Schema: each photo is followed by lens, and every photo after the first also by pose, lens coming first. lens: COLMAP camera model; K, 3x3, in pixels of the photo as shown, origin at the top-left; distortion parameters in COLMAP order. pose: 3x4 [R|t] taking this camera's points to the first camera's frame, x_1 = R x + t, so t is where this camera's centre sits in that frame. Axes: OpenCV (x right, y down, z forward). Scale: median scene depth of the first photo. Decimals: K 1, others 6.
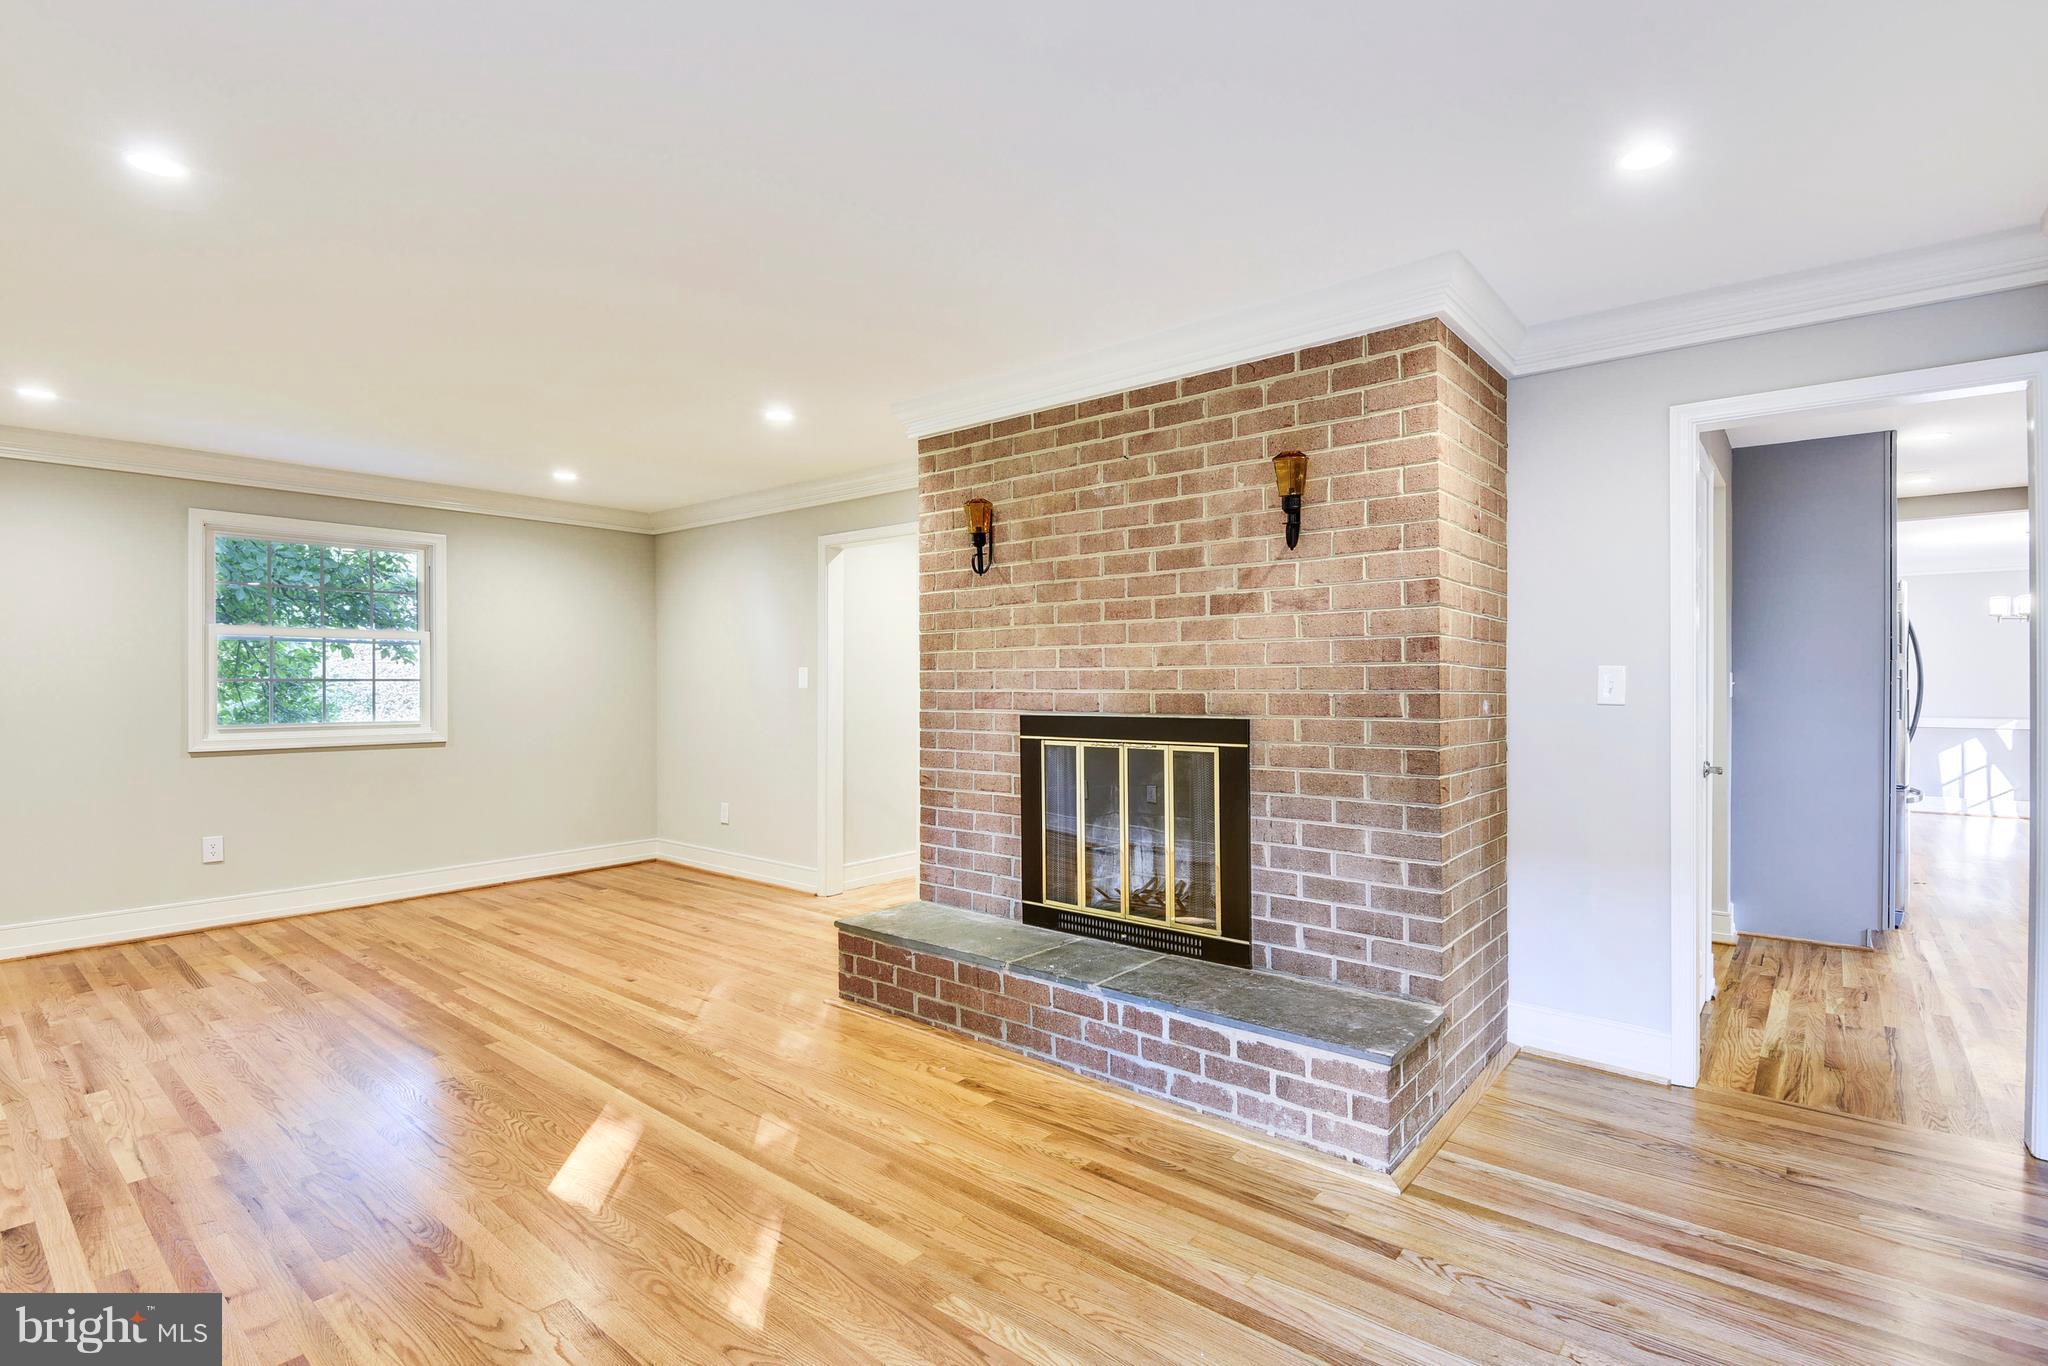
lens RADIAL K [[976.9, 0, 1040.0], [0, 976.9, 692.6], [0, 0, 1]] dist [-0.008017, -0.004337]
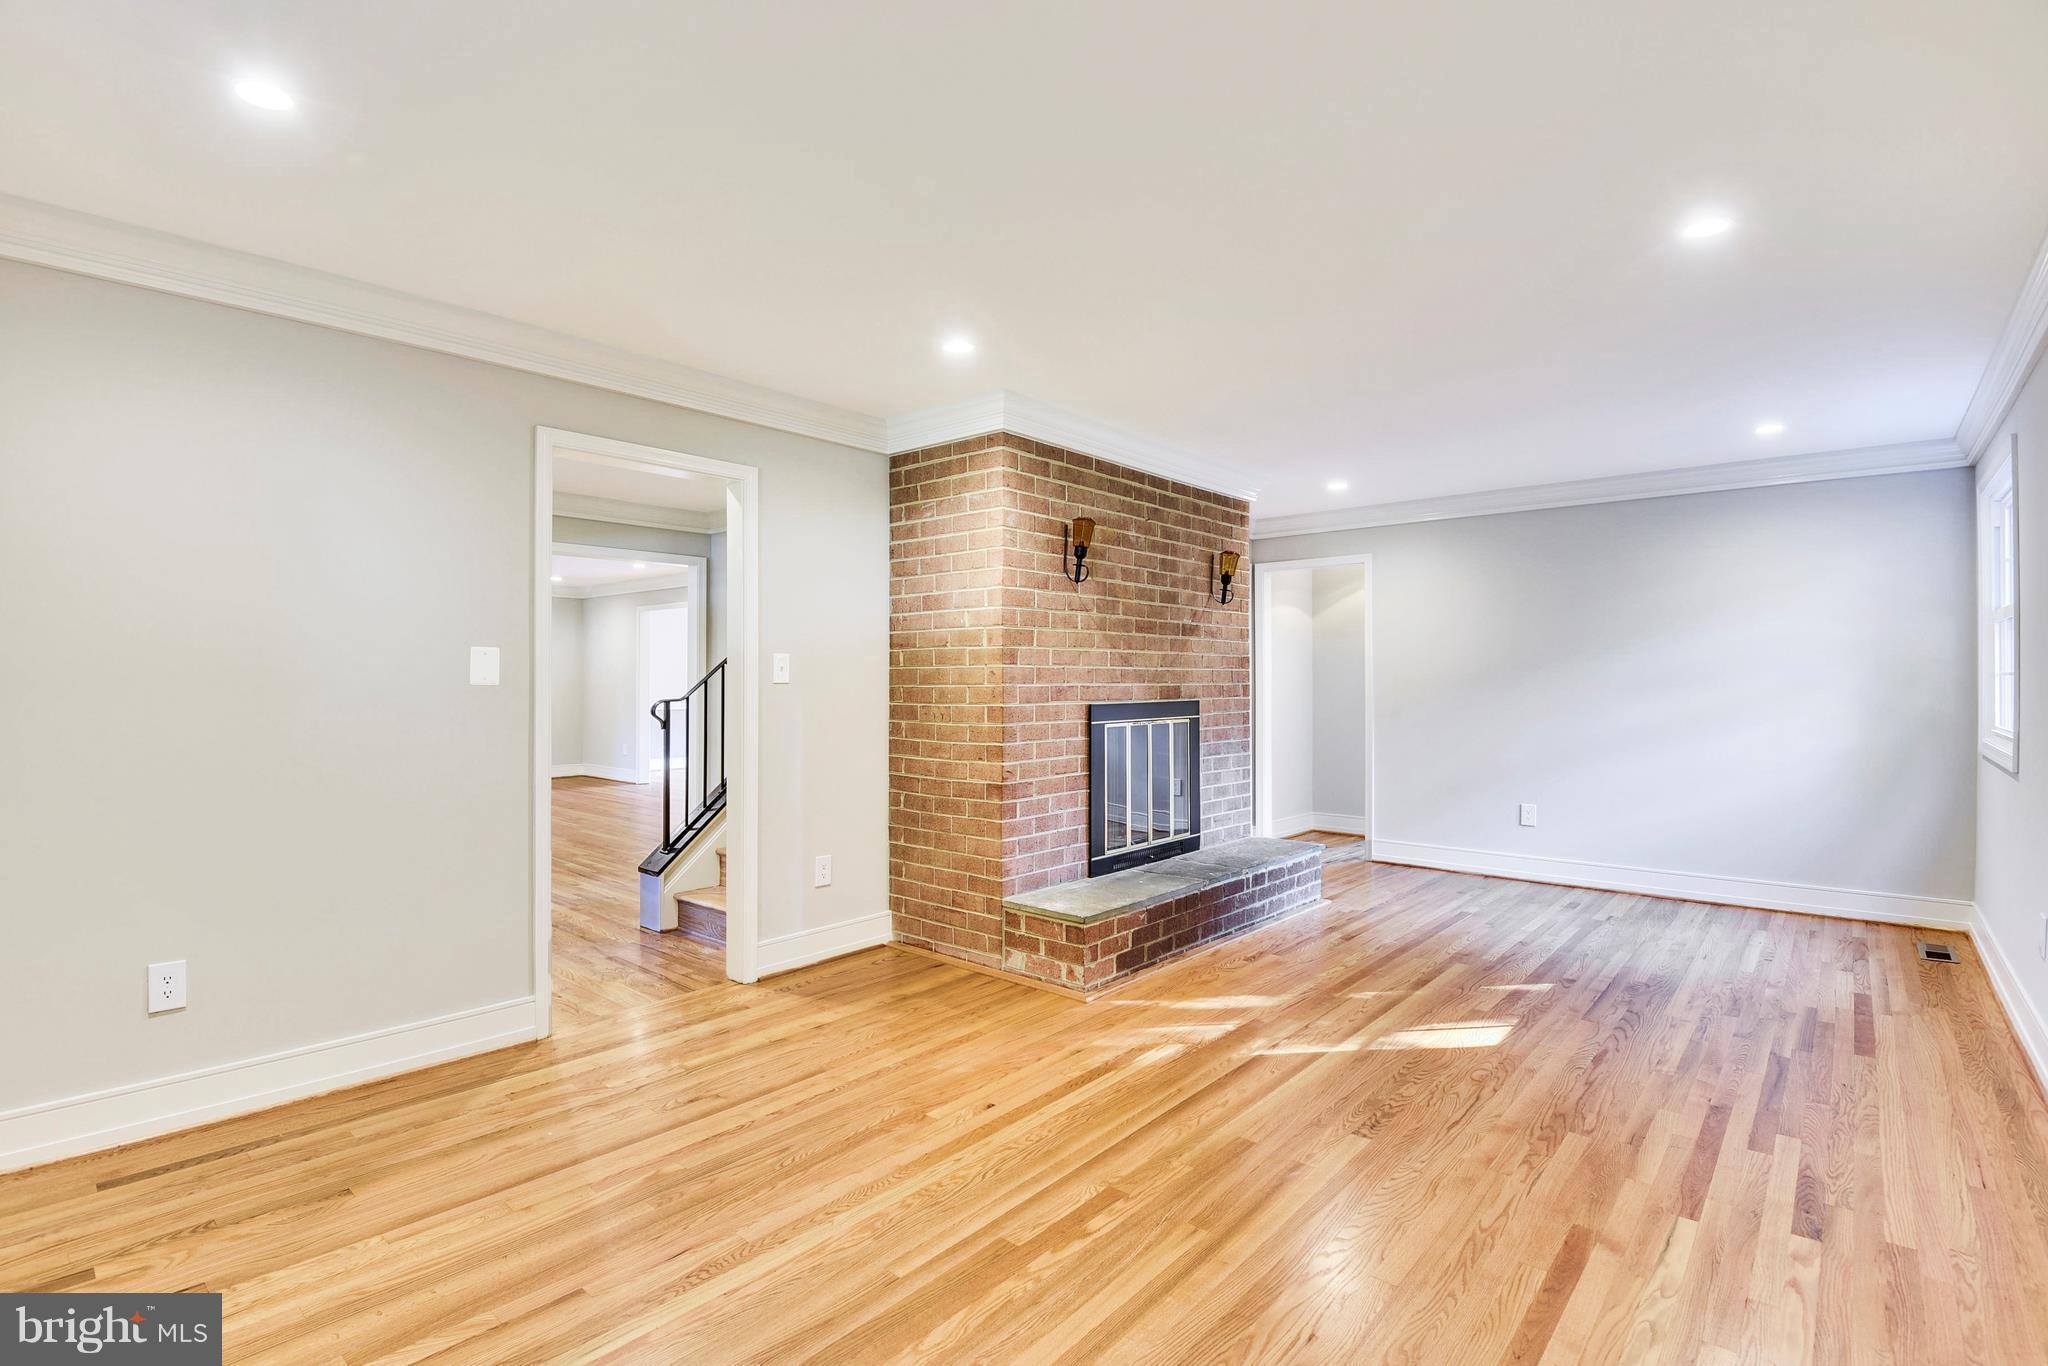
lens RADIAL K [[976.9, 0, 1043.8], [0, 976.9, 673.4], [0, 0, 1]] dist [-0.008017, -0.004337]
pose [[0.006991, 0.006420, 0.999955, -1.331874], [0.005185, 0.999966, -0.006457, -0.008802], [-0.999962, 0.005230, 0.006958, 1.142234]]
